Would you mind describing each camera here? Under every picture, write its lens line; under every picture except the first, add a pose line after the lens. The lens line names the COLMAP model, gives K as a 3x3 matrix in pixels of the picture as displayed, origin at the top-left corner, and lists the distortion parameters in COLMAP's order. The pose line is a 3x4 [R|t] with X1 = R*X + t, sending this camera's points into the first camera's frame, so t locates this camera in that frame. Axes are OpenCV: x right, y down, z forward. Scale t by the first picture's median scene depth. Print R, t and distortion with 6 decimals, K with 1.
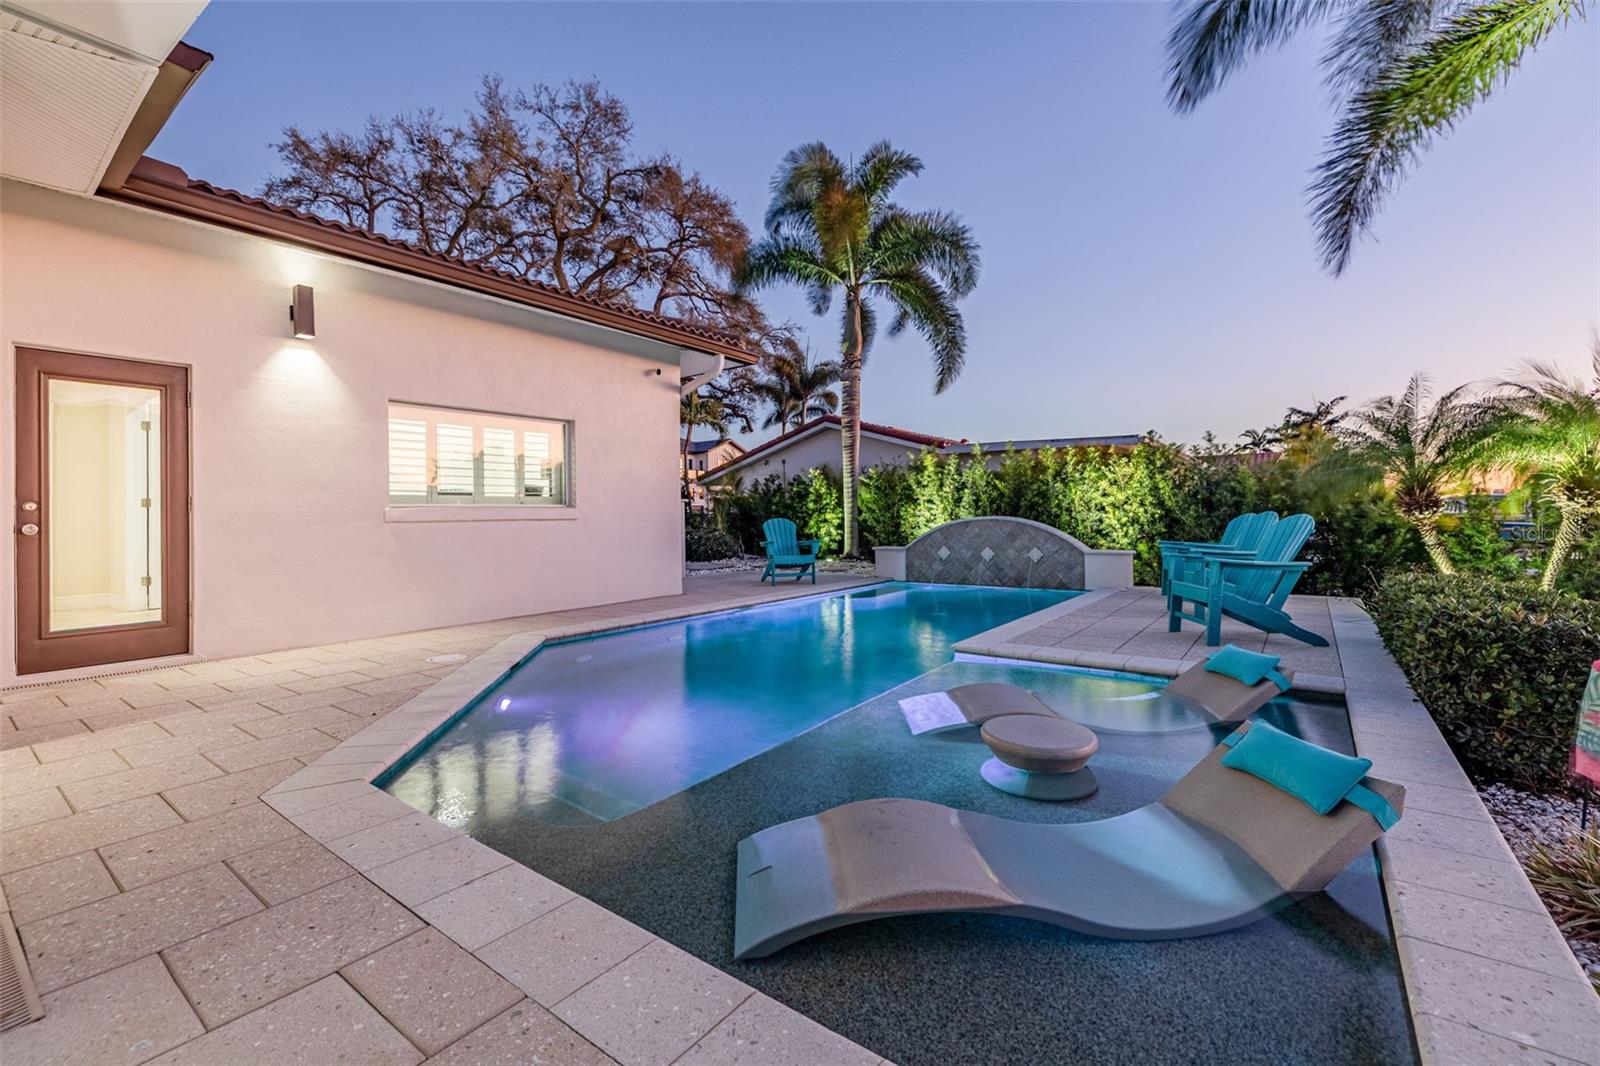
lens RADIAL K [[679.1, 0, 794.5], [0, 679.1, 510.2], [0, 0, 1]] dist [-0.001388, 0.000039]
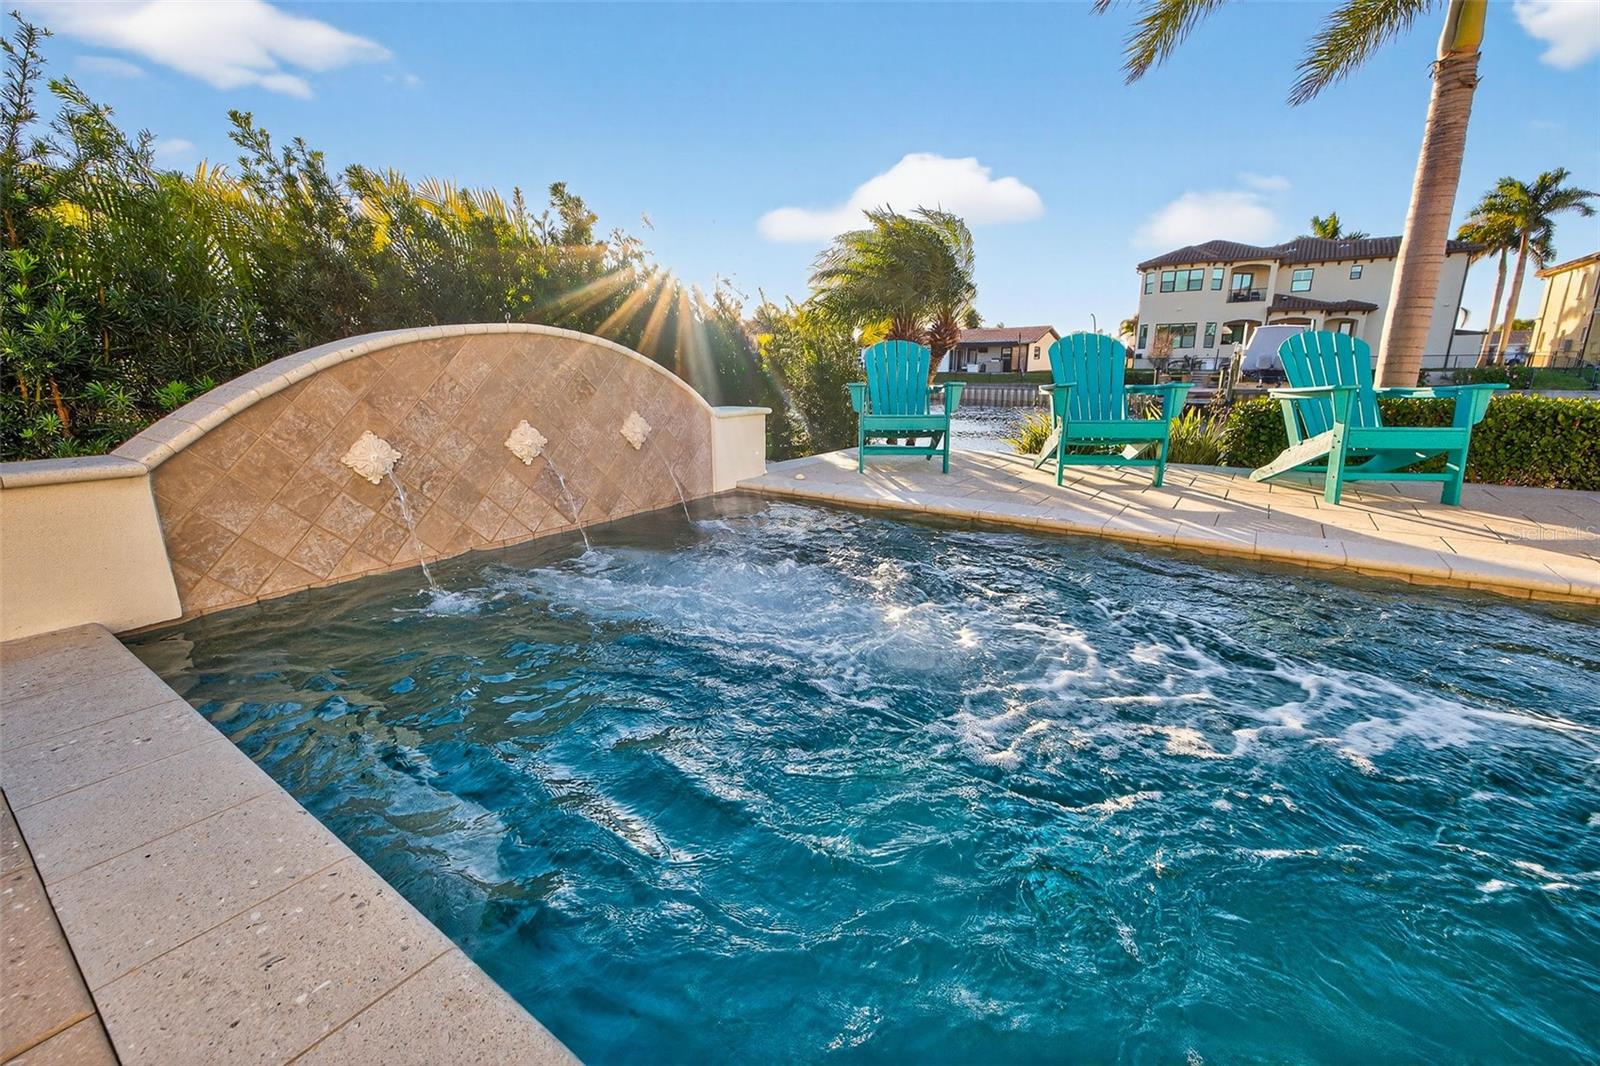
lens RADIAL K [[668.8, 0, 796.0], [0, 668.8, 526.7], [0, 0, 1]] dist [0.000814, 0.000143]
pose [[-0.025171, -0.220888, 0.974974, -0.039086], [-0.001814, 0.975292, 0.220913, 0.031988], [-0.999682, 0.003792, -0.024950, 0.856495]]
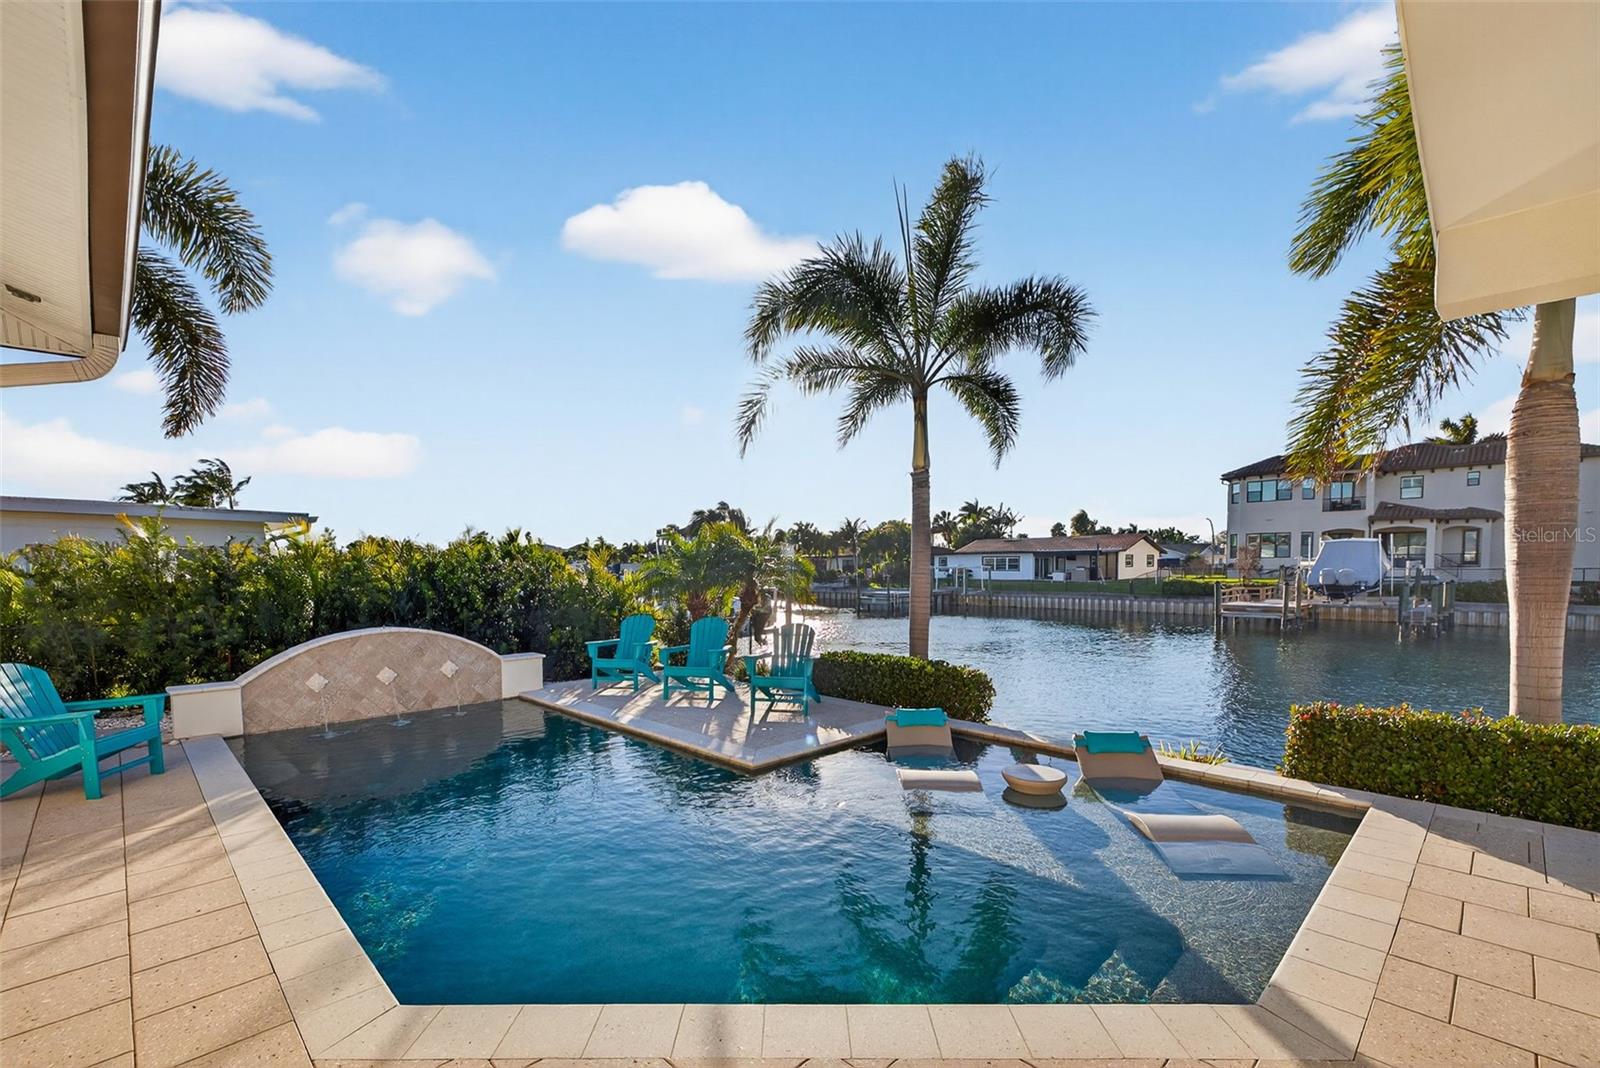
lens RADIAL K [[697.5, 0, 797.0], [0, 697.5, 586.1], [0, 0, 1]] dist [0.021324, -0.015327]
pose [[0.153640, -0.015607, 0.988004, -0.443820], [-0.002216, 0.999867, 0.016139, -0.054012], [-0.988124, -0.004669, 0.153585, 0.386198]]
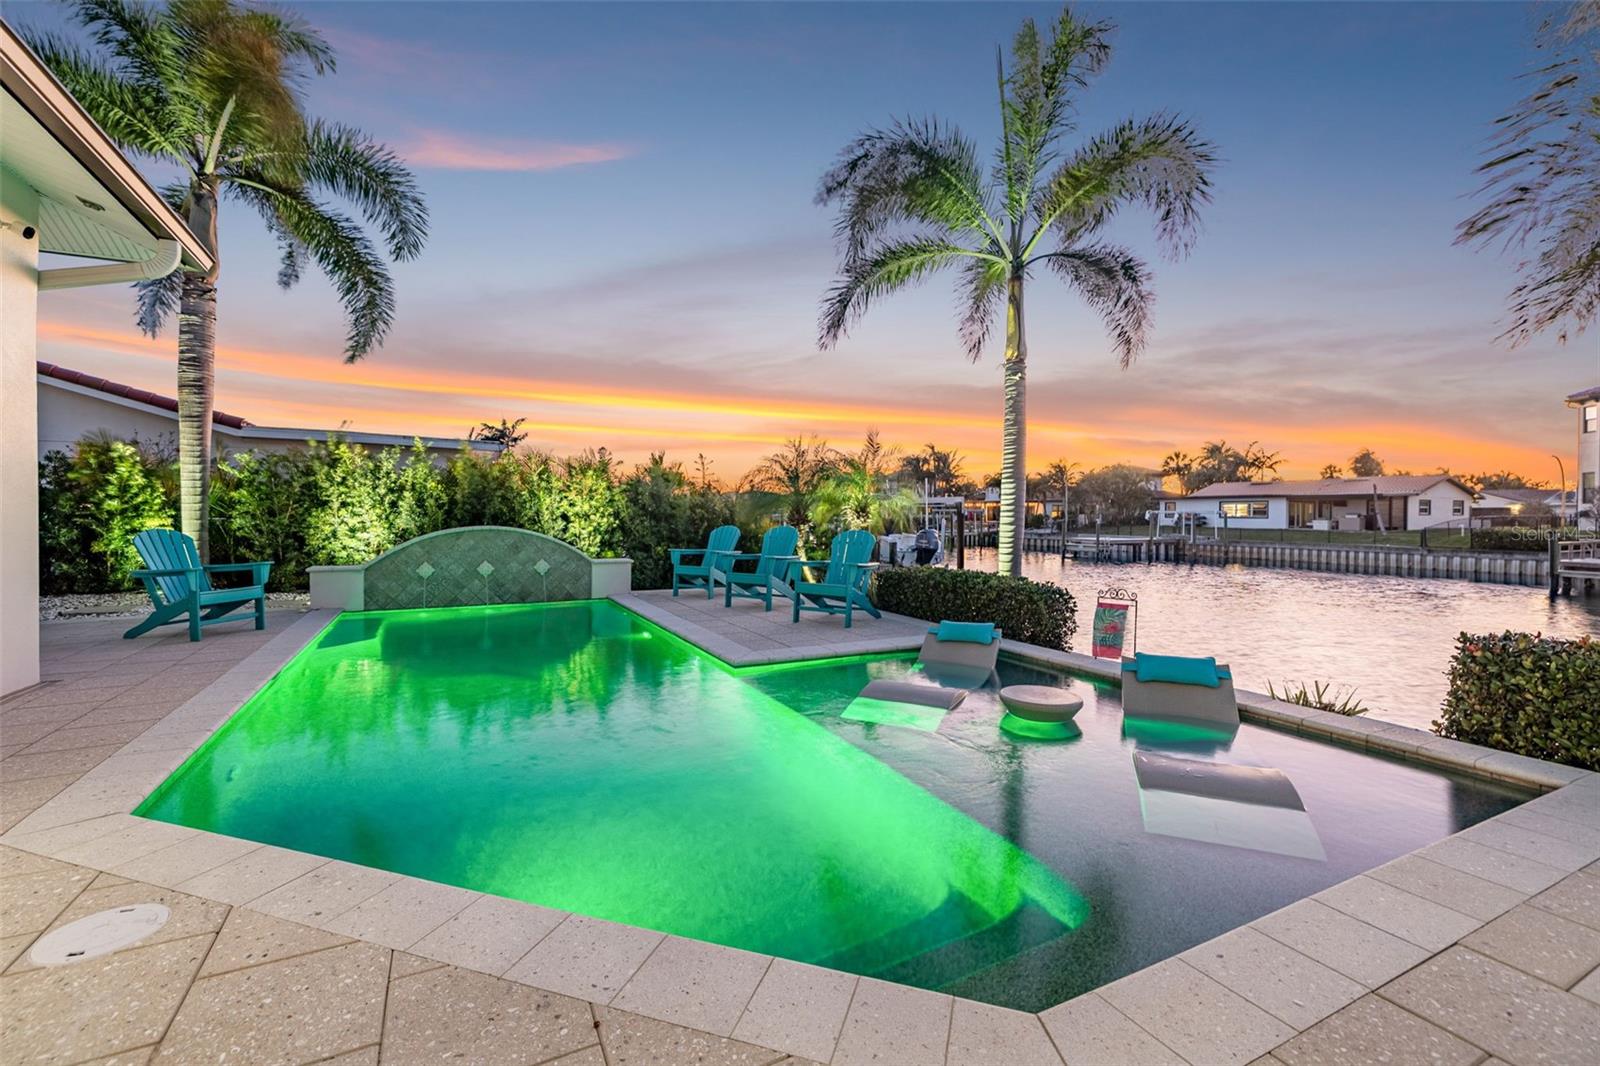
lens RADIAL K [[693.2, 0, 789.4], [0, 693.2, 512.1], [0, 0, 1]] dist [0.000349, -0.000097]
pose [[0.449707, 0.018046, 0.892994, -0.331408], [-0.018378, 0.999771, -0.010948, -0.006142], [-0.892987, -0.011488, 0.449936, 0.241058]]
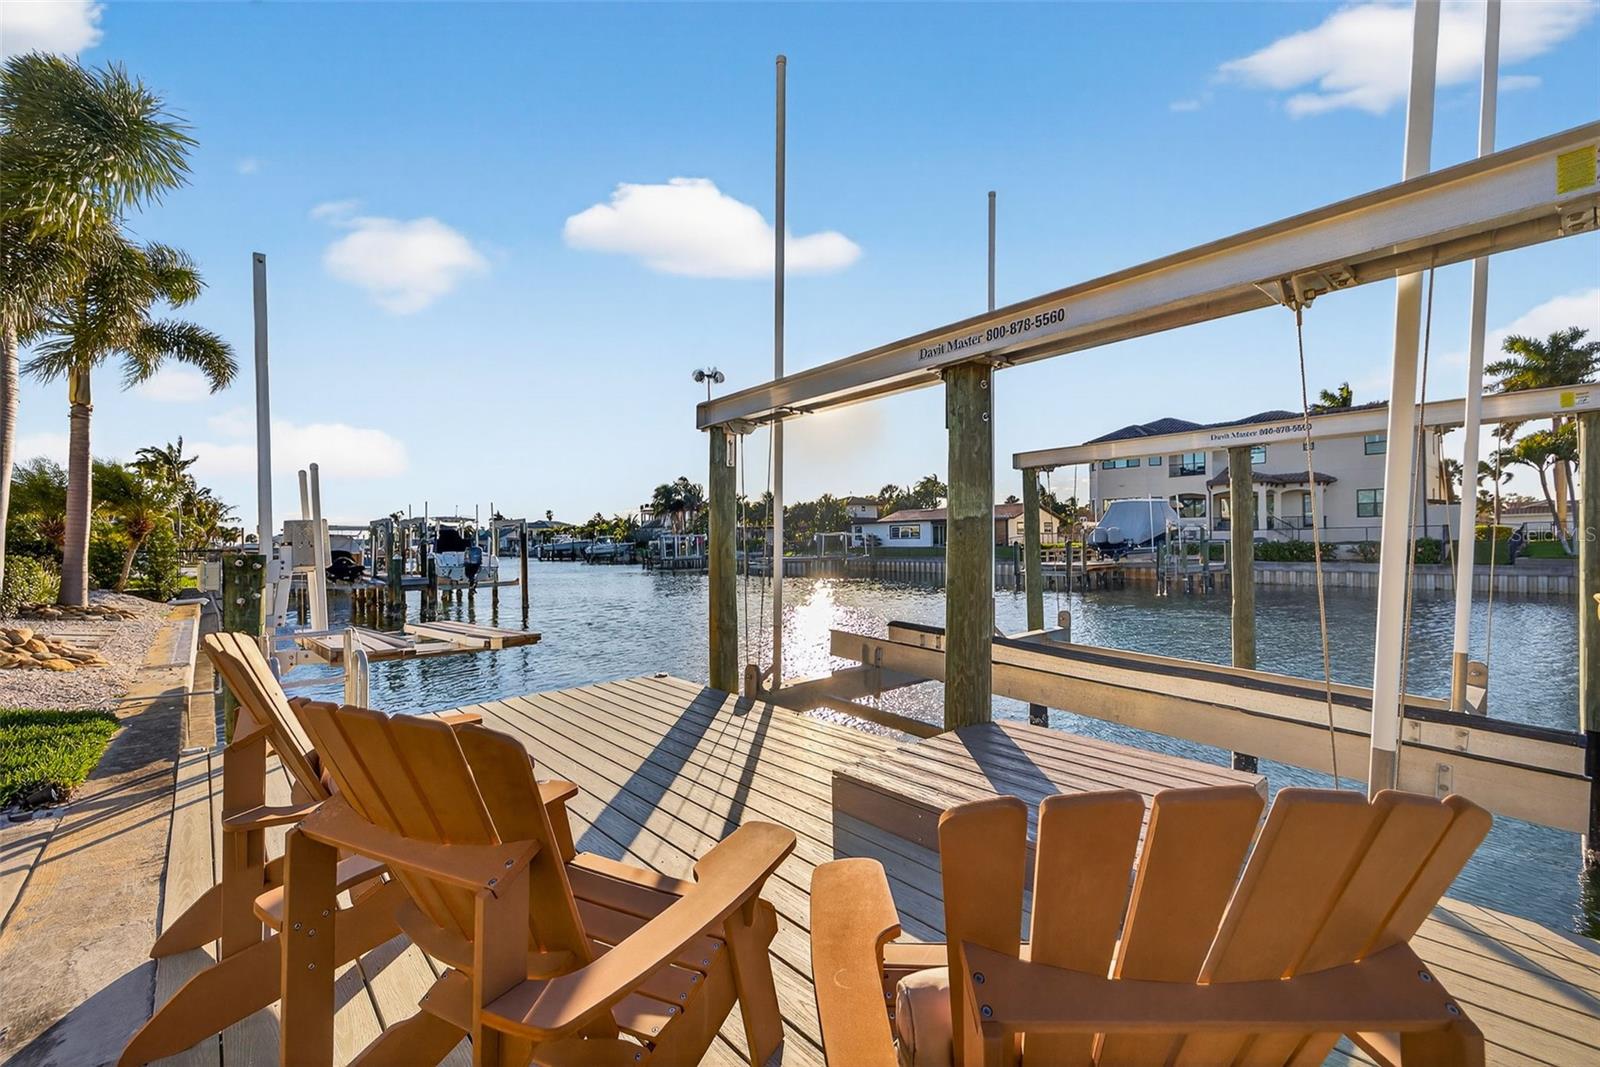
lens RADIAL K [[666.3, 0, 788.4], [0, 666.3, 560.9], [0, 0, 1]] dist [0.000953, -0.000151]
pose [[0.206576, -0.015238, 0.978312, -0.310795], [0.000832, 0.999881, 0.015398, 0.034817], [-0.978430, -0.002367, 0.206564, -0.924546]]
